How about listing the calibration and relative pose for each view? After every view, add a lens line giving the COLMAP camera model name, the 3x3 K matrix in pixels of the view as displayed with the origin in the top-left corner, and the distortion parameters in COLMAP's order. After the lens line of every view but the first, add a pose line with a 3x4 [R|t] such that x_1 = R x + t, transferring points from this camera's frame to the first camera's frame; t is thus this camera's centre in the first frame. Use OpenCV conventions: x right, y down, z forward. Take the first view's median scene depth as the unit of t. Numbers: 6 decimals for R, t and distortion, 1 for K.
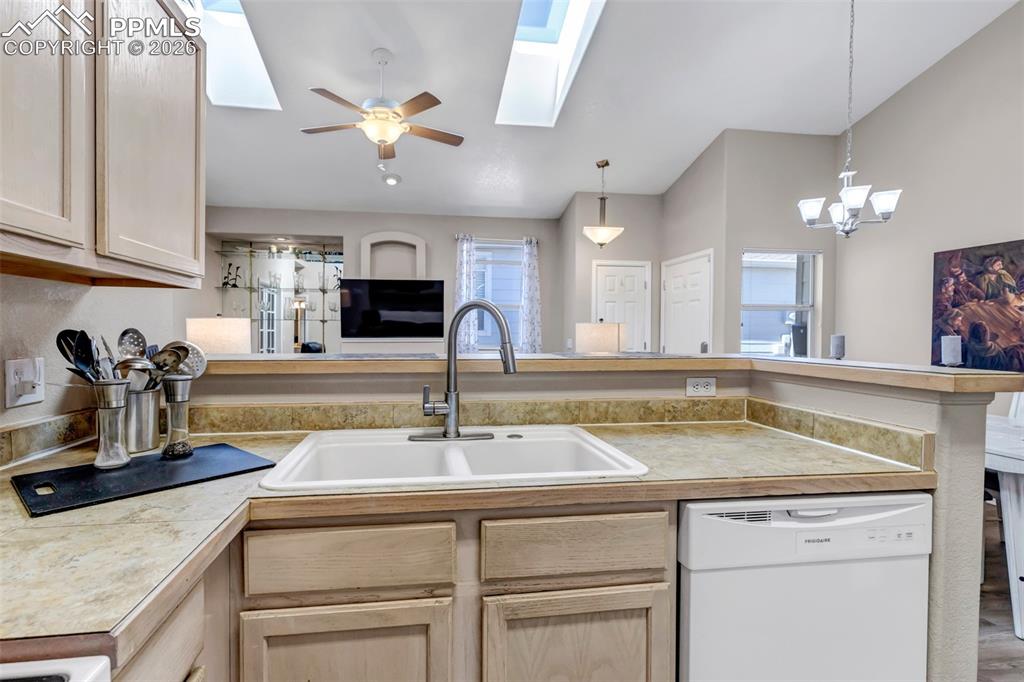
lens RADIAL K [[487.7, 0, 485.8], [0, 487.7, 340.7], [0, 0, 1]] dist [0.002759, 0.000165]
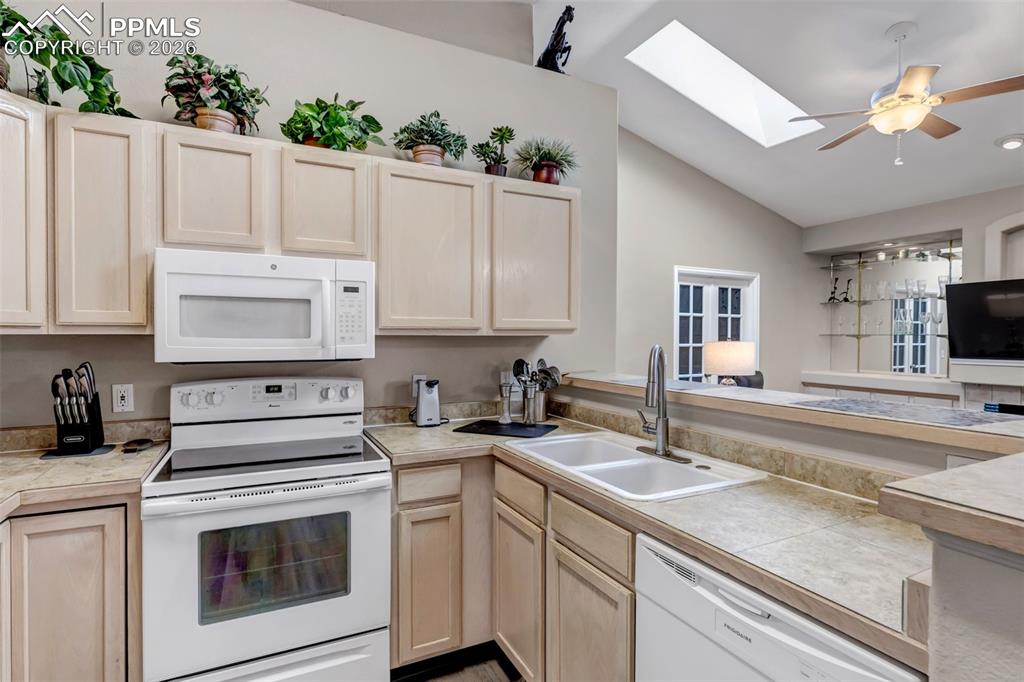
lens RADIAL K [[515.2, 0, 512.0], [0, 515.2, 341.0], [0, 0, 1]] dist [-0.001670, -0.000635]
pose [[0.313590, 0.006385, -0.949537, 0.440056], [-0.017301, 0.999850, 0.001010, -0.035725], [0.949401, 0.016111, 0.313653, 0.093742]]
